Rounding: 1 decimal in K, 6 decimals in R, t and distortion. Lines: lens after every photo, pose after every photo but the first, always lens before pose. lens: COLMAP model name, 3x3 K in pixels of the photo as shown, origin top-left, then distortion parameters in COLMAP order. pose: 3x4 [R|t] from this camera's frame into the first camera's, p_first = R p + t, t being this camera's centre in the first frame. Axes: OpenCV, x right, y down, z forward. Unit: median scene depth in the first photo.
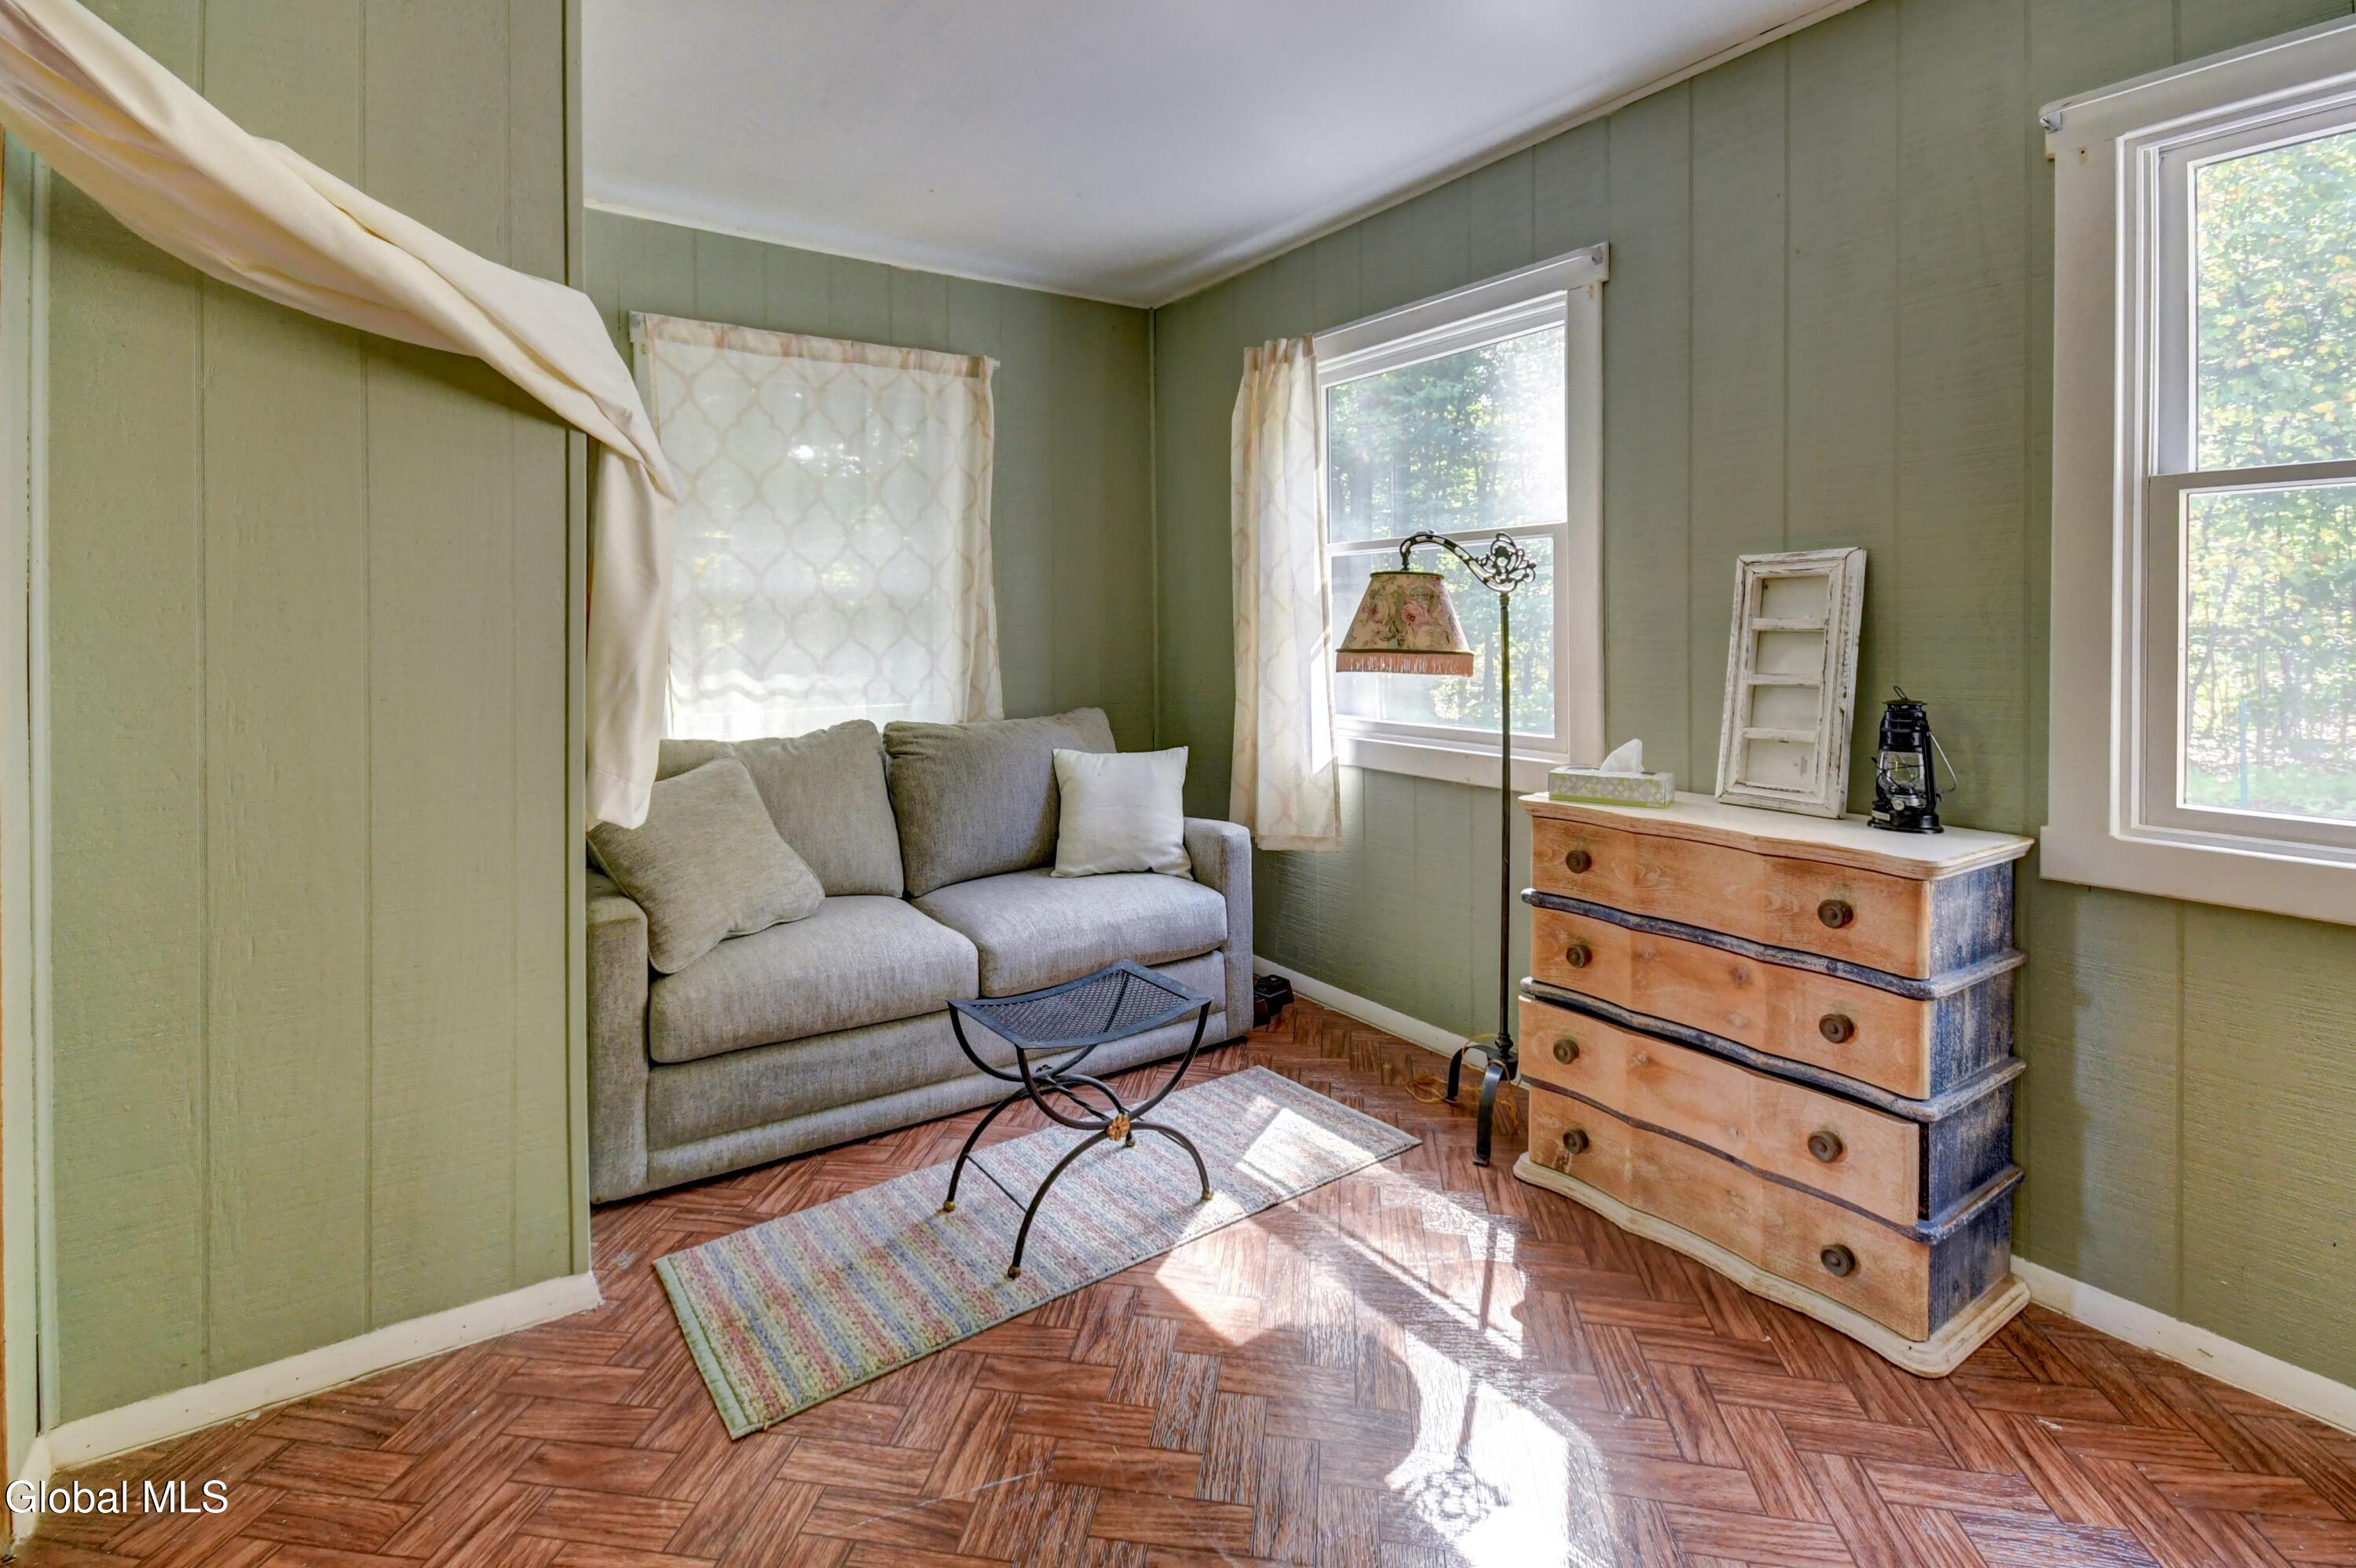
lens RADIAL K [[1073.0, 0, 1137.6], [0, 1073.0, 622.8], [0, 0, 1]] dist [0.004339, 0.000748]
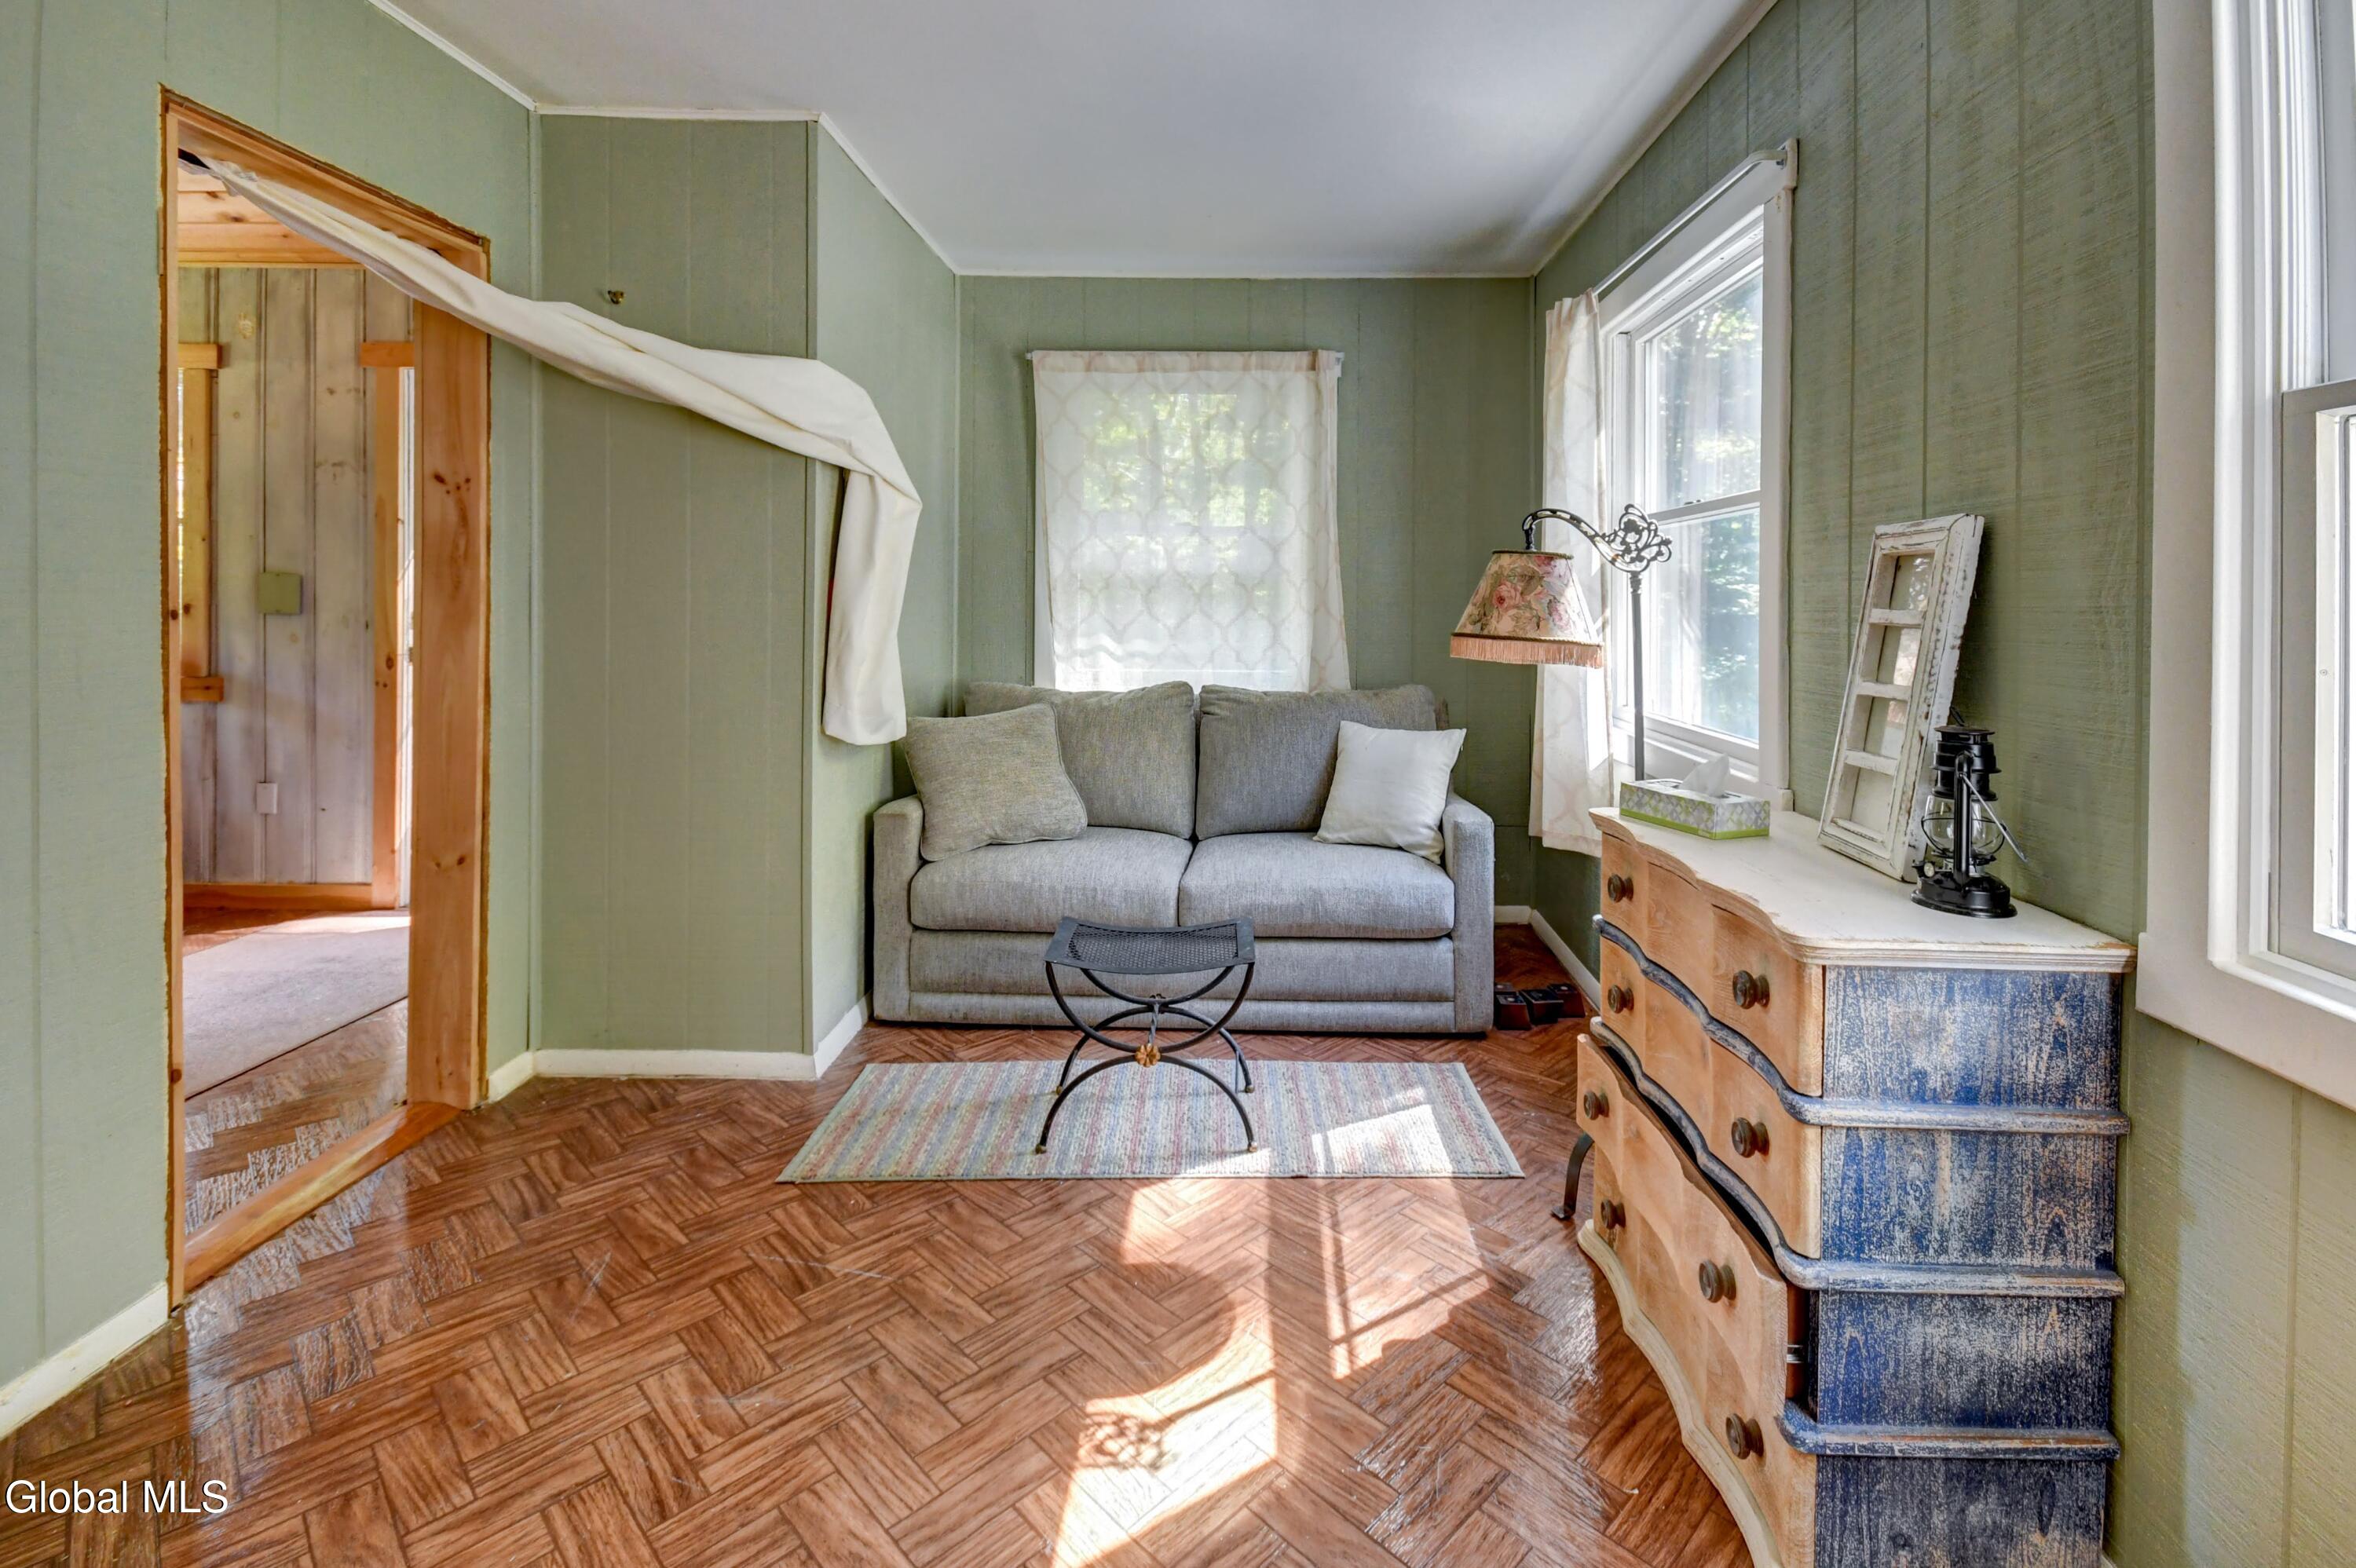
lens RADIAL K [[1059.4, 0, 1261.0], [0, 1059.4, 595.9], [0, 0, 1]] dist [-0.000317, -0.000033]
pose [[0.836986, 0.014381, -0.547036, 0.615748], [-0.015298, 0.999879, 0.002878, -0.008568], [0.547011, 0.005960, 0.837104, 0.134030]]
